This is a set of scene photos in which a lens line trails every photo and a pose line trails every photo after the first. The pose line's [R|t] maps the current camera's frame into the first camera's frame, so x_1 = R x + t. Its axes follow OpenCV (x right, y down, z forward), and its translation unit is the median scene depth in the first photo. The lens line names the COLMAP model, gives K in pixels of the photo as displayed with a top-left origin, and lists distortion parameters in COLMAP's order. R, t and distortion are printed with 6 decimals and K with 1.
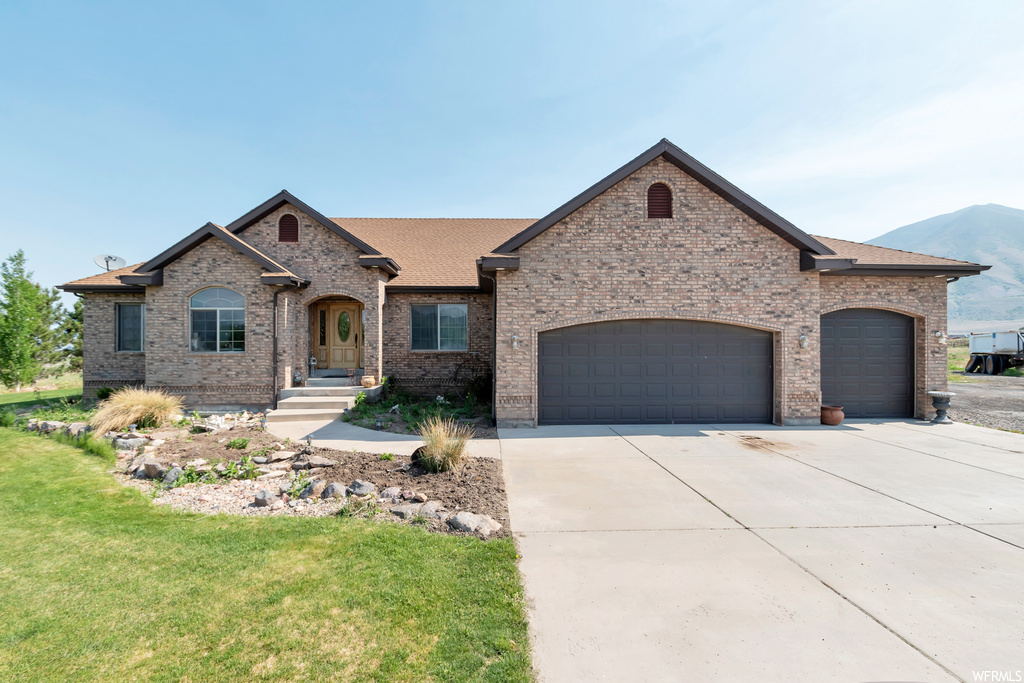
lens RADIAL K [[440.4, 0, 512.0], [0, 440.4, 341.5], [0, 0, 1]] dist [-0.001296, -0.000028]
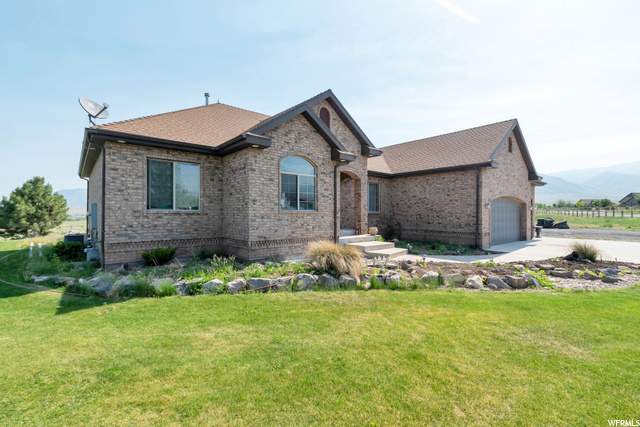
lens RADIAL K [[309.1, 0, 320.0], [0, 309.1, 213.5], [0, 0, 1]] dist [-0.001612, -0.000118]
pose [[0.782204, 0.003819, 0.623010, -1.150901], [-0.002779, 0.999993, -0.002641, 0.035138], [-0.623016, 0.000334, 0.782209, 0.303145]]
